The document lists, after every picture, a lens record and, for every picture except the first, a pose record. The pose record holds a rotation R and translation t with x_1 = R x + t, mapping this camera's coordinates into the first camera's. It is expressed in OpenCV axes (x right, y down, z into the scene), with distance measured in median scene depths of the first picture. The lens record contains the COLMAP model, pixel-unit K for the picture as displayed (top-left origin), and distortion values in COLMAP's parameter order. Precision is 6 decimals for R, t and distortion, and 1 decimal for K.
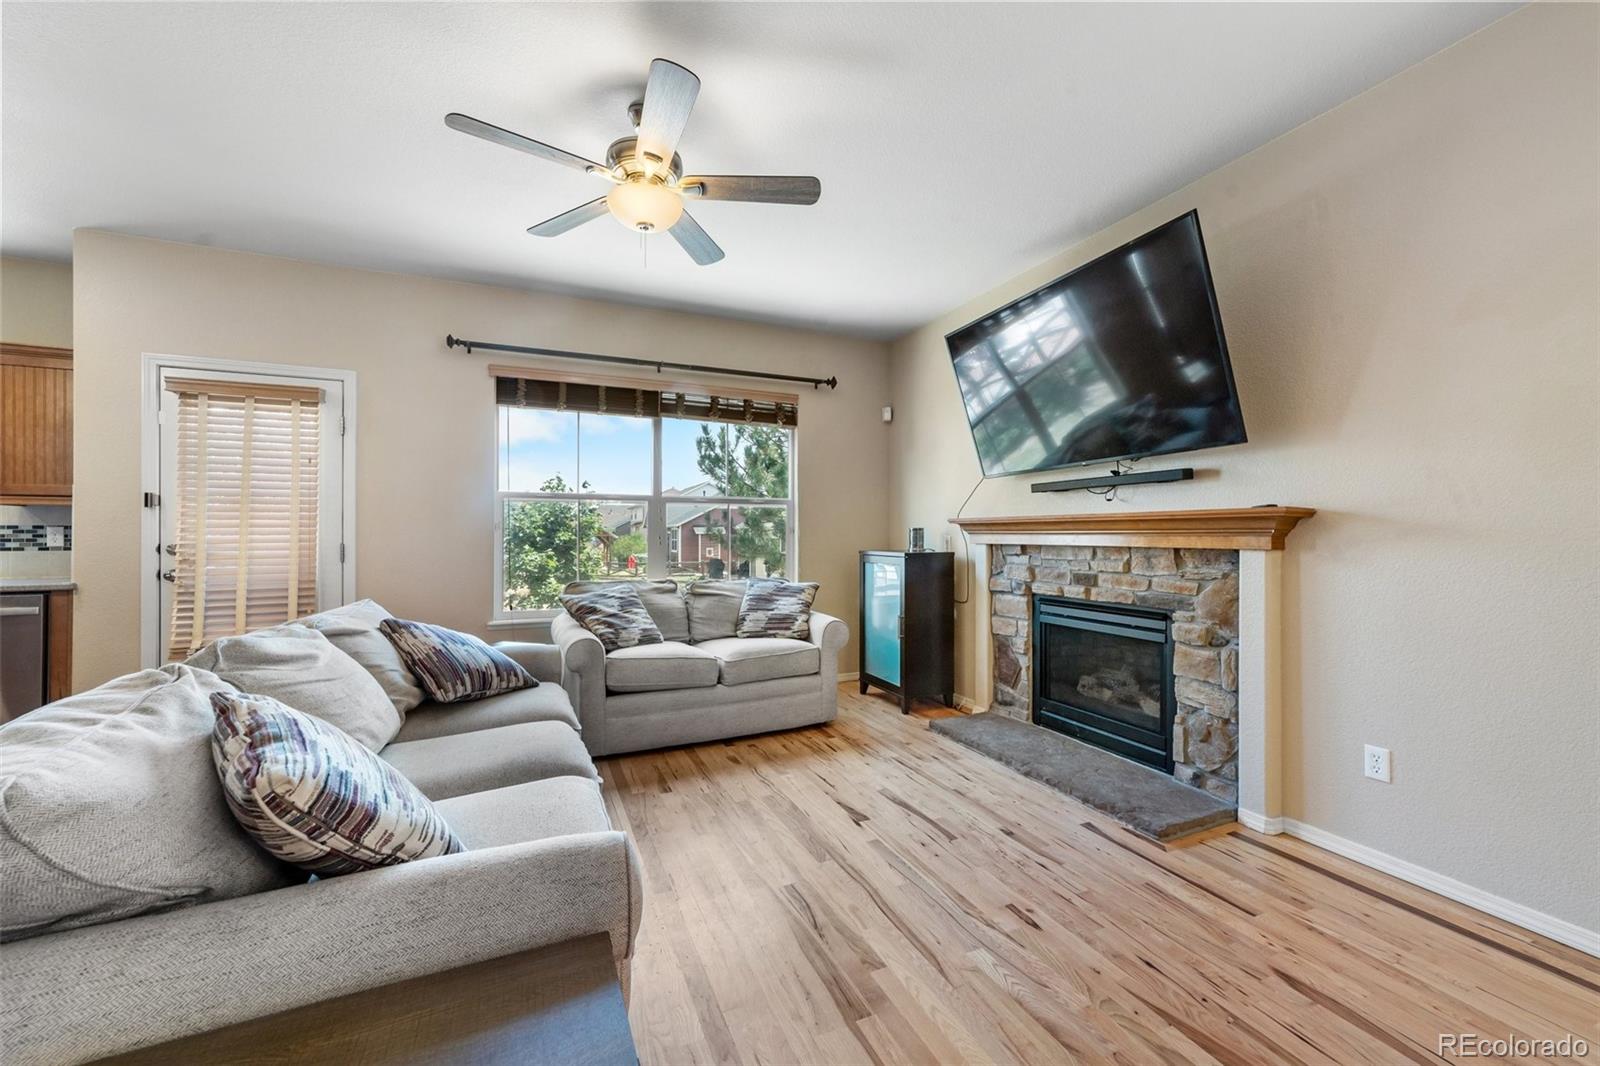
lens RADIAL K [[621.1, 0, 801.1], [0, 621.1, 533.6], [0, 0, 1]] dist [-0.001593, -0.000056]
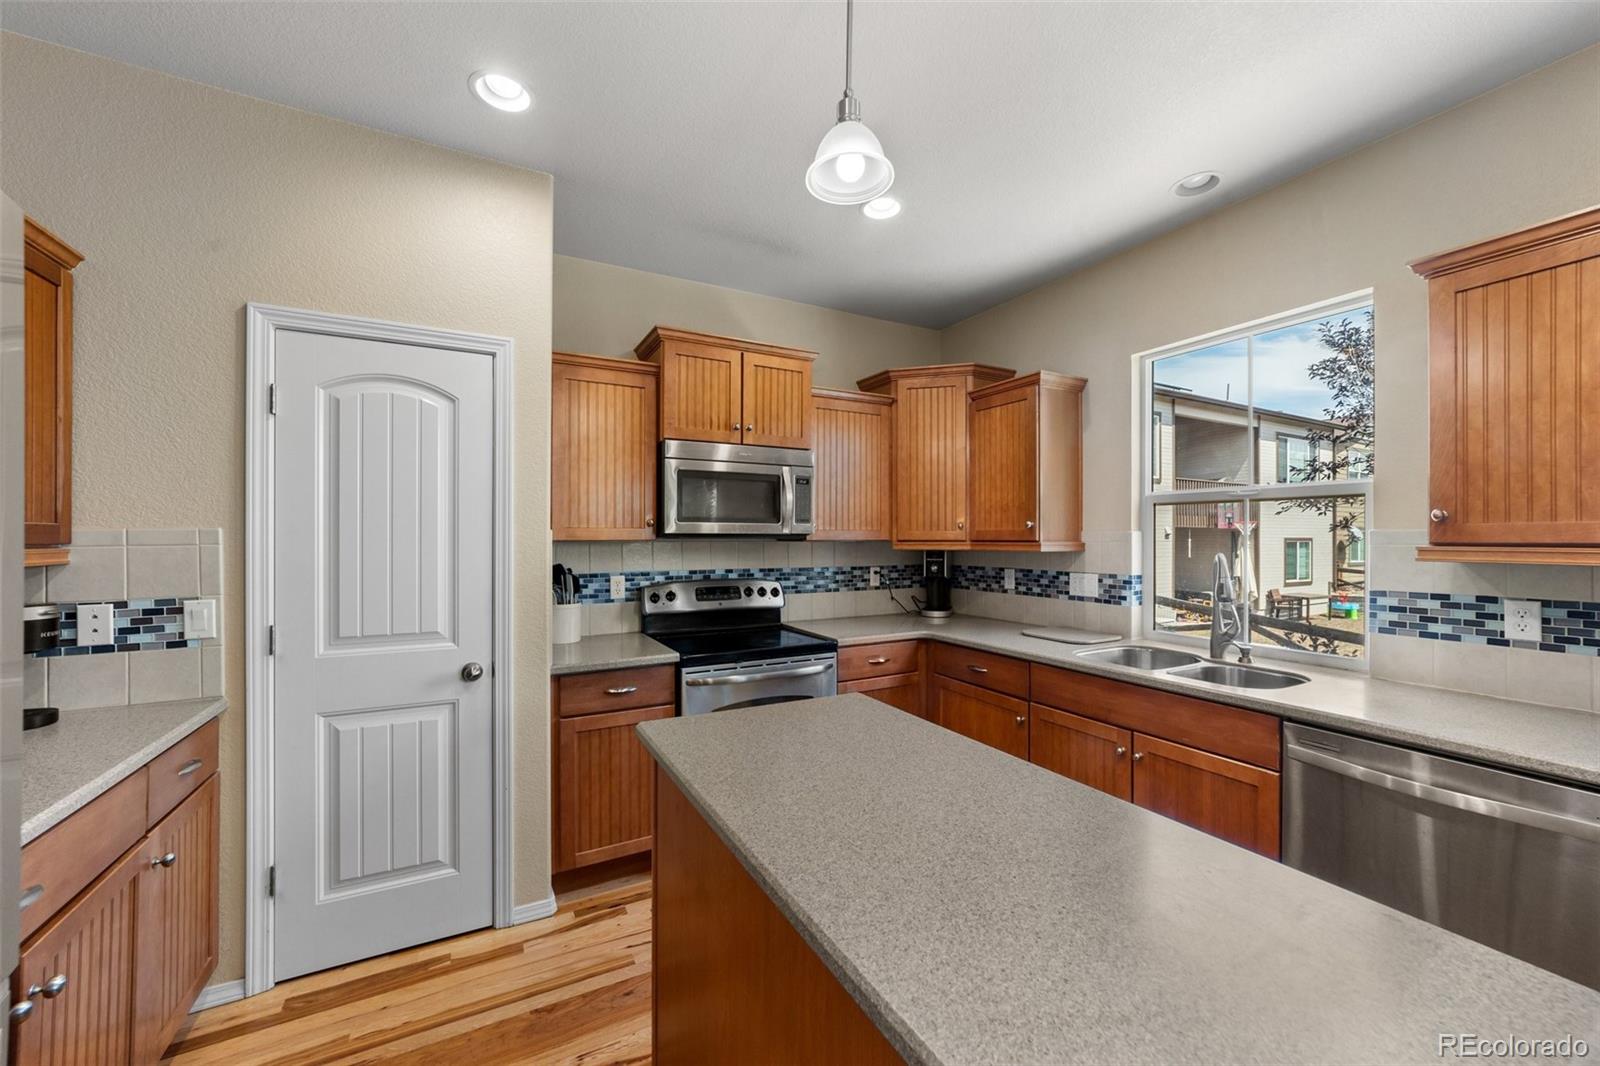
lens RADIAL K [[621.1, 0, 801.7], [0, 621.1, 535.1], [0, 0, 1]] dist [-0.001593, -0.000056]
pose [[0.075321, -0.002904, -0.997155, -0.762454], [-0.003129, 0.999990, -0.003149, -0.062168], [0.997154, 0.003358, 0.075311, 0.387190]]
